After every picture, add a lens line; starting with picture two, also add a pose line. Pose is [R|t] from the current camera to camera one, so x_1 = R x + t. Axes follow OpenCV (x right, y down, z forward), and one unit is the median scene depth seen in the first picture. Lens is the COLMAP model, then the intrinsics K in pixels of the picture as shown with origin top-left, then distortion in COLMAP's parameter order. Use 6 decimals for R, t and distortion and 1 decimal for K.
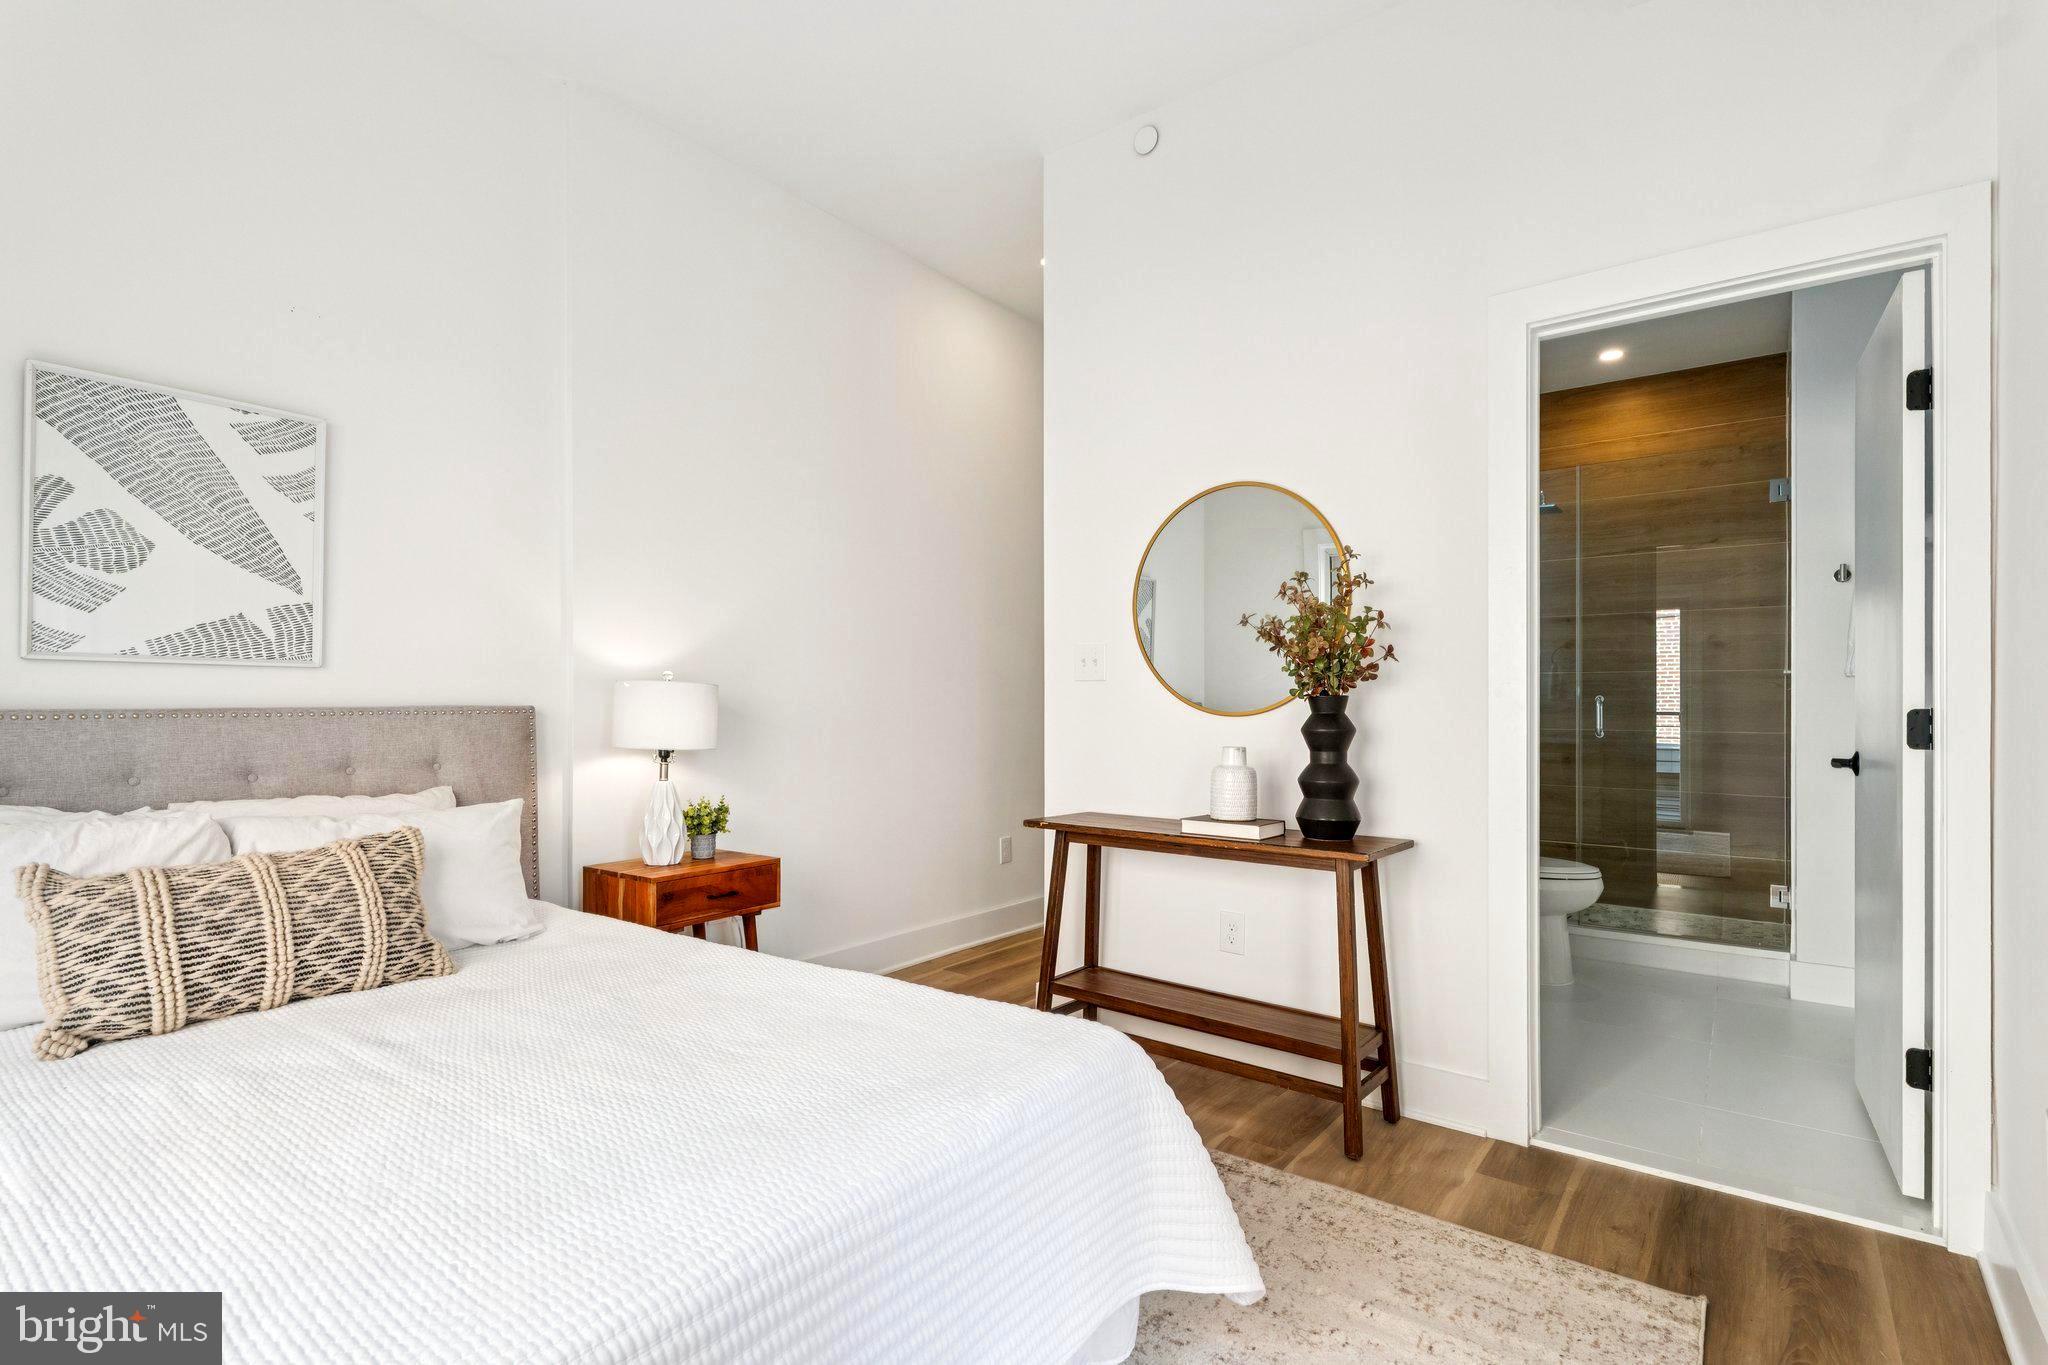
lens RADIAL K [[967.7, 0, 1021.1], [0, 967.7, 691.2], [0, 0, 1]] dist [-0.001564, -0.000054]
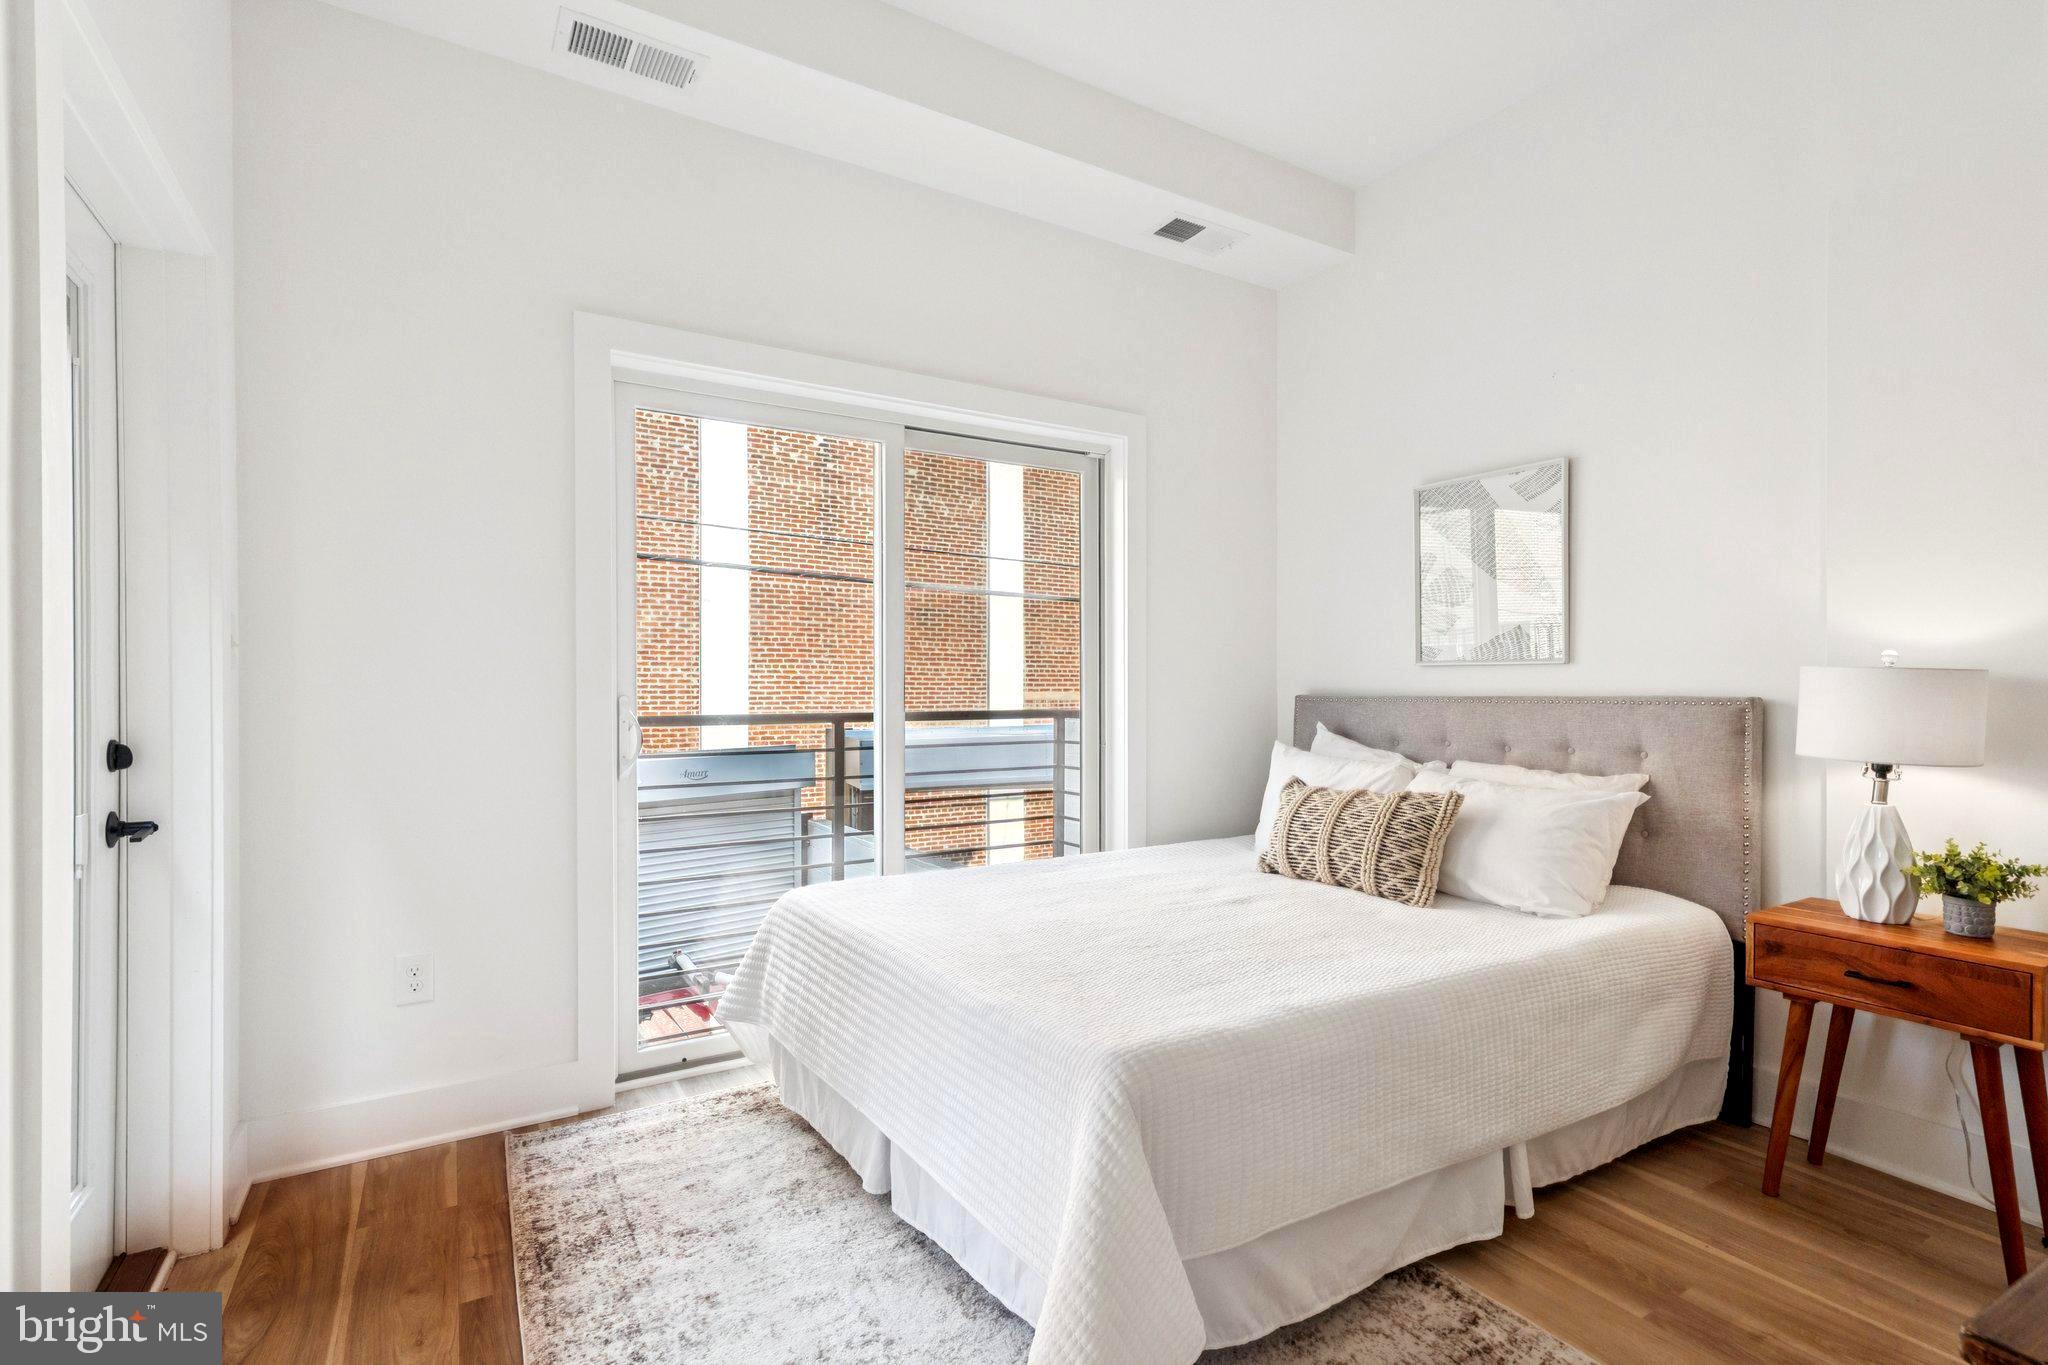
lens RADIAL K [[967.7, 0, 1021.1], [0, 967.7, 691.2], [0, 0, 1]] dist [-0.001564, -0.000054]
pose [[-0.383402, -0.000774, -0.923581, 0.666104], [0.006305, 0.999974, -0.003456, 0.009950], [0.923560, -0.007148, -0.383387, 0.862208]]
